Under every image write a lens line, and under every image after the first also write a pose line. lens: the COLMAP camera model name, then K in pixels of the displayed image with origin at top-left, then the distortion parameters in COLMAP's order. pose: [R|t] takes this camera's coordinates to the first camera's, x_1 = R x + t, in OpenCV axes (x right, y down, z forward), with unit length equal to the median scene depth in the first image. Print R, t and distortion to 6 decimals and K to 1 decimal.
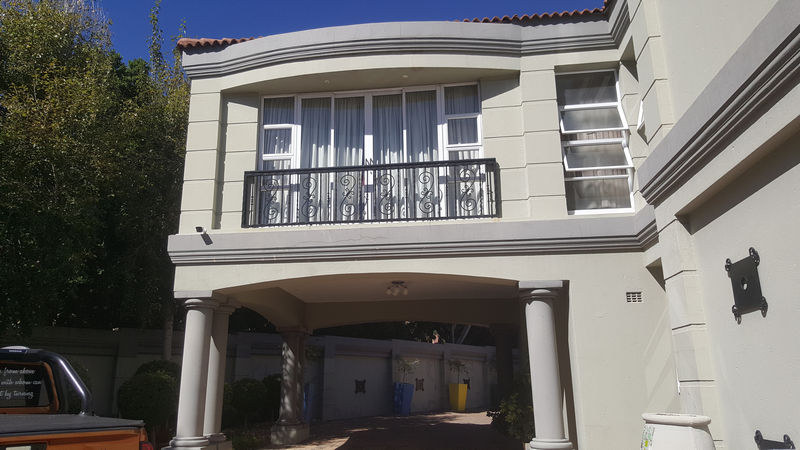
lens RADIAL K [[596.3, 0, 374.3], [0, 596.3, 223.1], [0, 0, 1]] dist [0.142172, -0.173101]
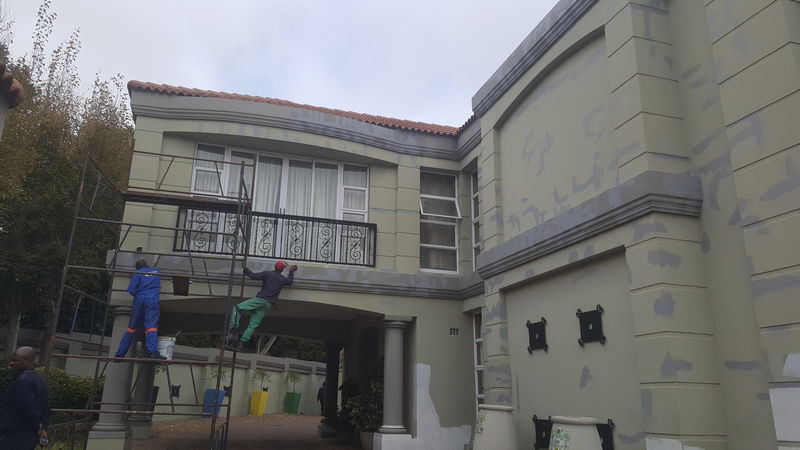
lens RADIAL K [[596.3, 0, 374.3], [0, 596.3, 223.1], [0, 0, 1]] dist [0.142172, -0.173101]
pose [[0.917791, 0.140714, 0.371293, -0.320851], [-0.134376, 0.989996, -0.043030, -0.050547], [-0.373633, -0.010400, 0.927518, -0.284604]]
